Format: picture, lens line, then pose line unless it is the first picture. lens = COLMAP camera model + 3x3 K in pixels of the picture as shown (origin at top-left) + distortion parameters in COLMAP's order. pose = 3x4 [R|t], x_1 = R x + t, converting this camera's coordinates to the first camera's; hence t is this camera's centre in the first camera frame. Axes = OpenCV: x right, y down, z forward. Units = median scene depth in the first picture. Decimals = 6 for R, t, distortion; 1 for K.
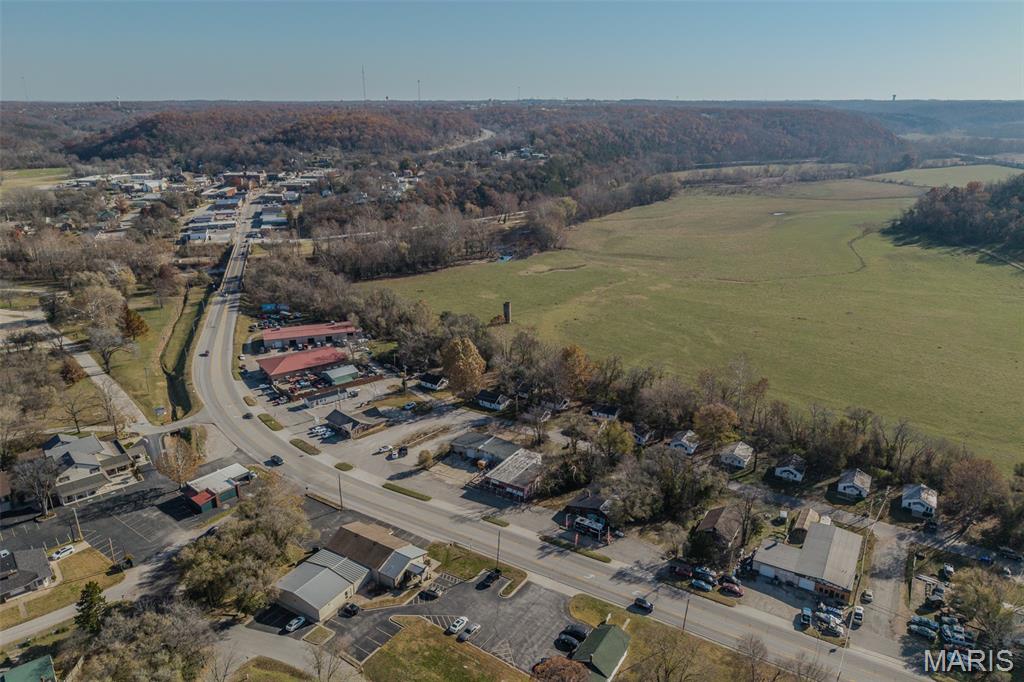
lens RADIAL K [[687.7, 0, 512.0], [0, 687.7, 341.0], [0, 0, 1]] dist [0.051734, -0.060304]
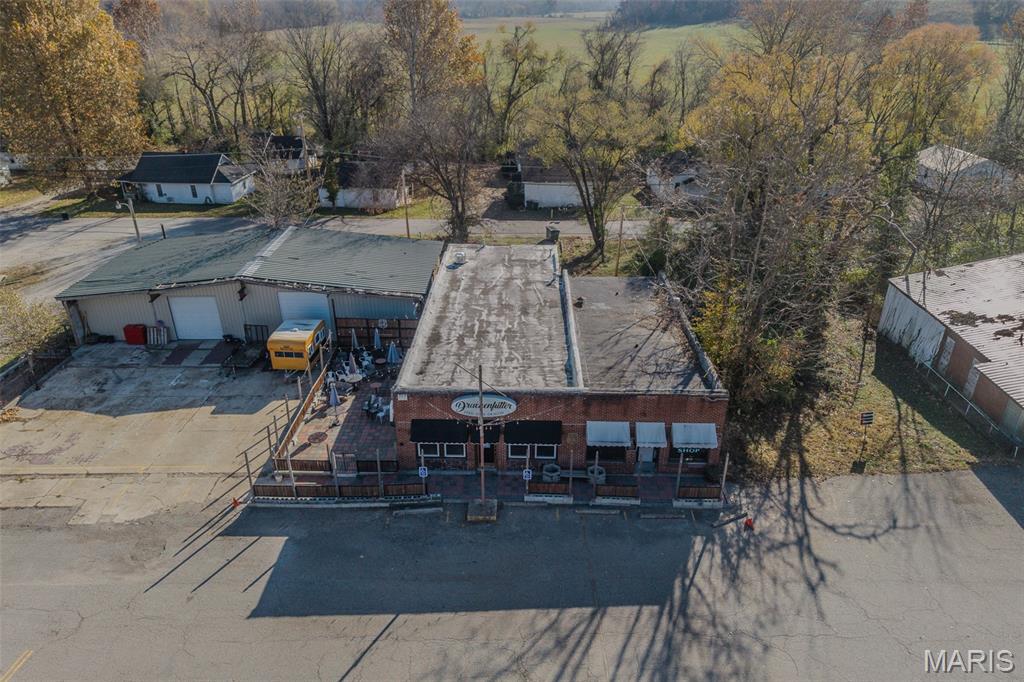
lens RADIAL K [[680.3, 0, 516.0], [0, 680.3, 339.7], [0, 0, 1]] dist [0.056649, -0.087936]
pose [[0.859757, -0.226244, 0.457856, -0.075139], [0.167692, 0.971874, 0.165350, 0.158684], [-0.482387, -0.065382, 0.873515, 0.824798]]
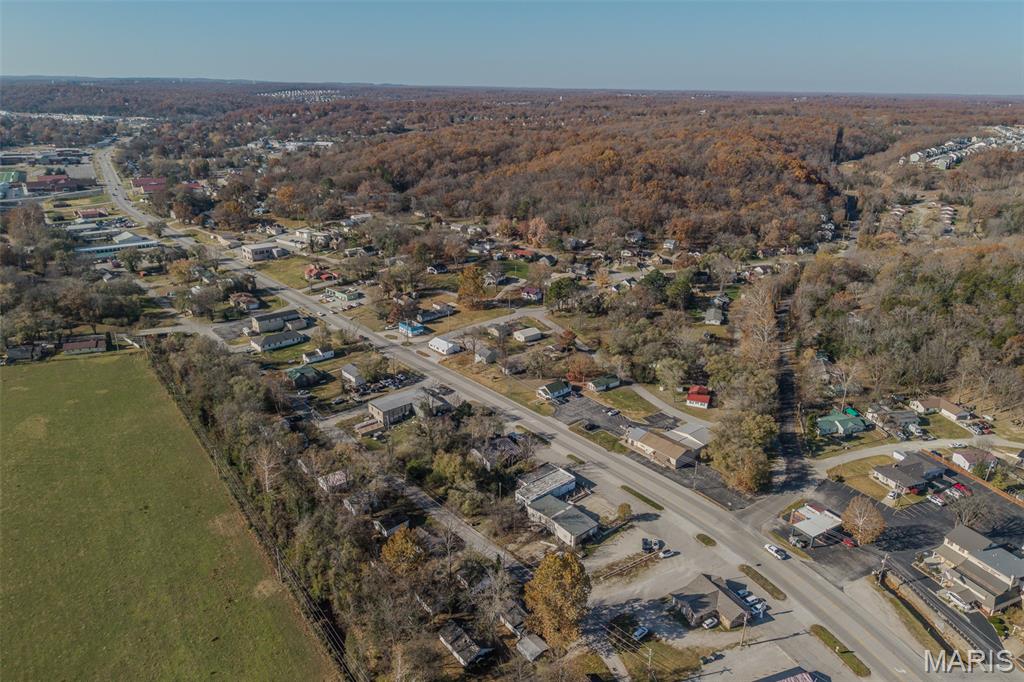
lens RADIAL K [[687.7, 0, 512.0], [0, 687.7, 341.0], [0, 0, 1]] dist [0.051734, -0.060304]
pose [[-0.953116, -0.119571, 0.277978, -0.224316], [0.084627, 0.776639, 0.624235, -0.692350], [-0.290529, 0.618494, -0.730109, 1.658887]]
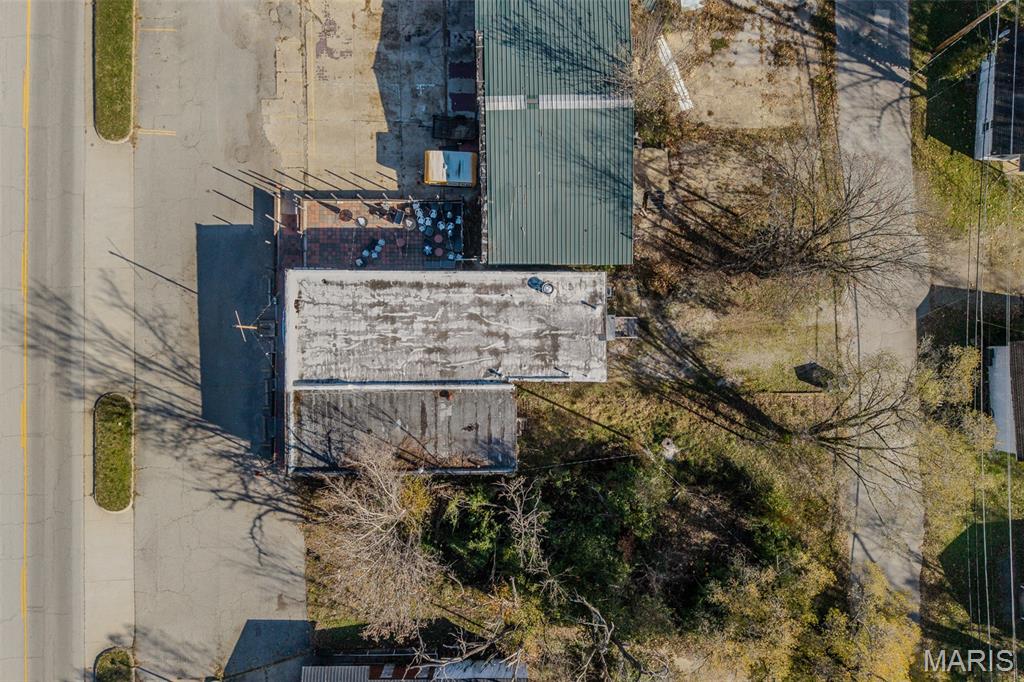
lens RADIAL K [[695.8, 0, 517.1], [0, 695.8, 343.7], [0, 0, 1]] dist [0.005589, 0.000680]
pose [[0.526563, 0.850083, 0.009522, 0.016963], [-0.300874, 0.175870, 0.937307, -0.033432], [0.795114, -0.496416, 0.348374, 0.919881]]
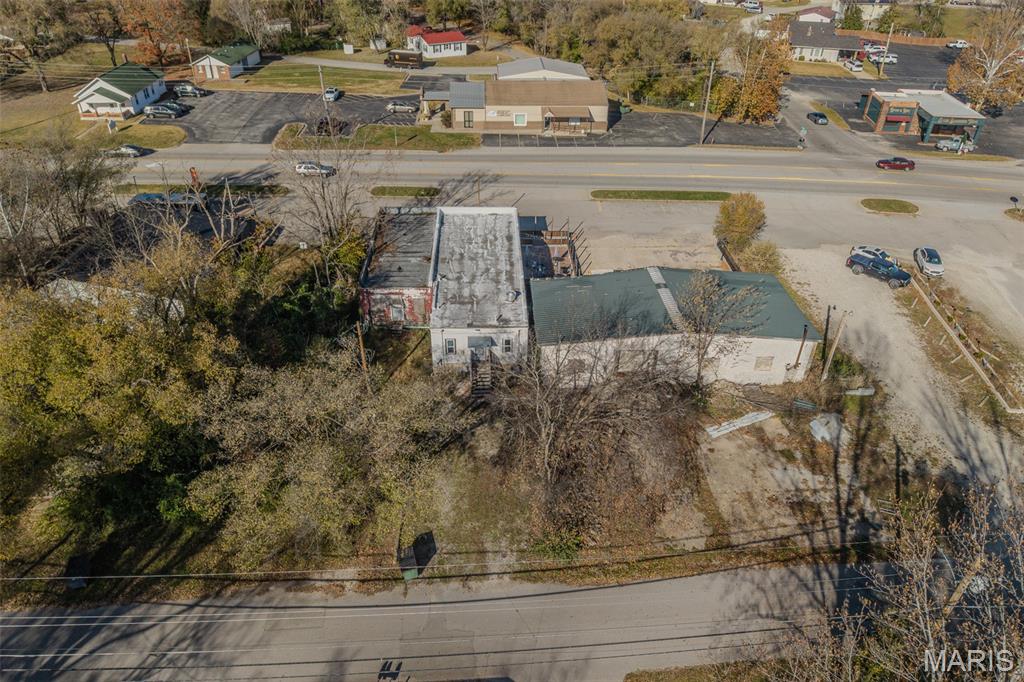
lens RADIAL K [[695.8, 0, 517.1], [0, 695.8, 343.7], [0, 0, 1]] dist [0.005589, 0.000680]
pose [[-0.826701, 0.300007, -0.475984, 0.137394], [-0.200305, 0.633625, 0.747260, -0.018473], [0.525779, 0.713103, -0.463725, 1.147660]]
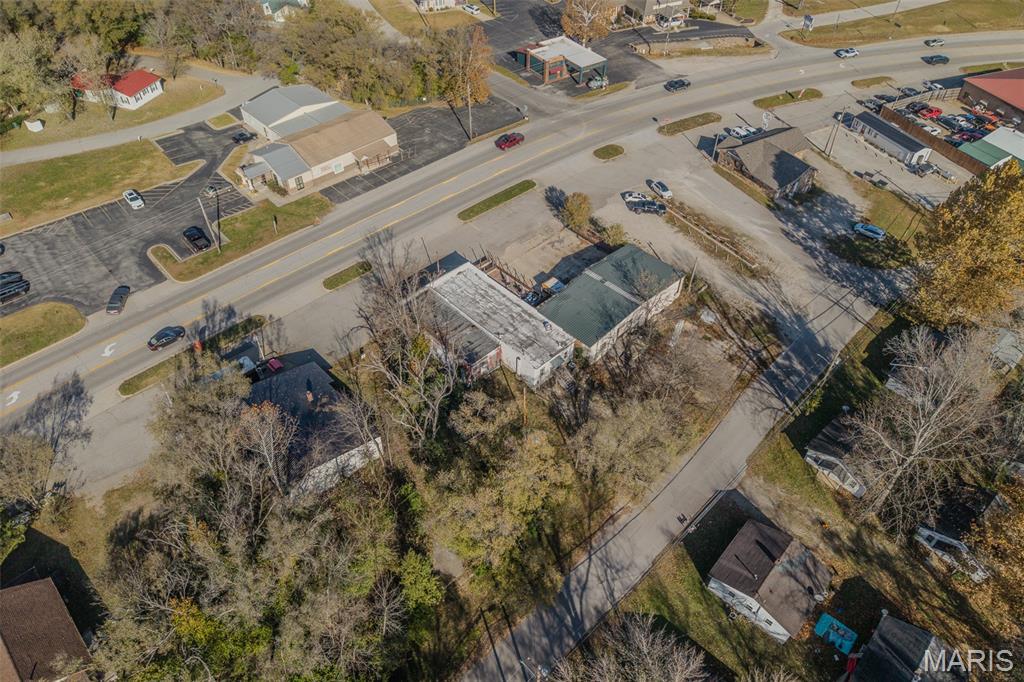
lens RADIAL K [[687.7, 0, 512.0], [0, 687.7, 341.0], [0, 0, 1]] dist [0.051734, -0.060304]
pose [[-0.245148, 0.681638, -0.689400, 0.315614], [-0.330196, 0.609879, 0.720429, -0.128938], [0.911522, 0.404249, 0.075563, 0.962951]]
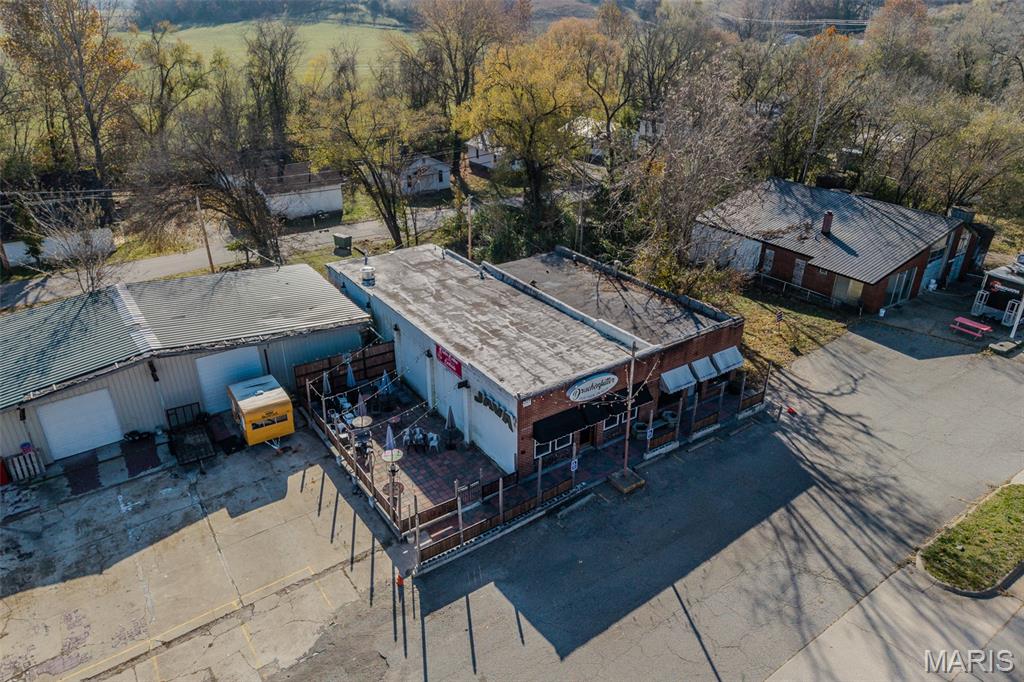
lens RADIAL K [[680.3, 0, 516.0], [0, 680.3, 339.7], [0, 0, 1]] dist [0.056649, -0.087936]
pose [[0.400173, -0.407534, 0.820839, -0.137412], [0.299633, 0.904640, 0.303063, 0.137274], [-0.866072, 0.124673, 0.484123, 0.887503]]
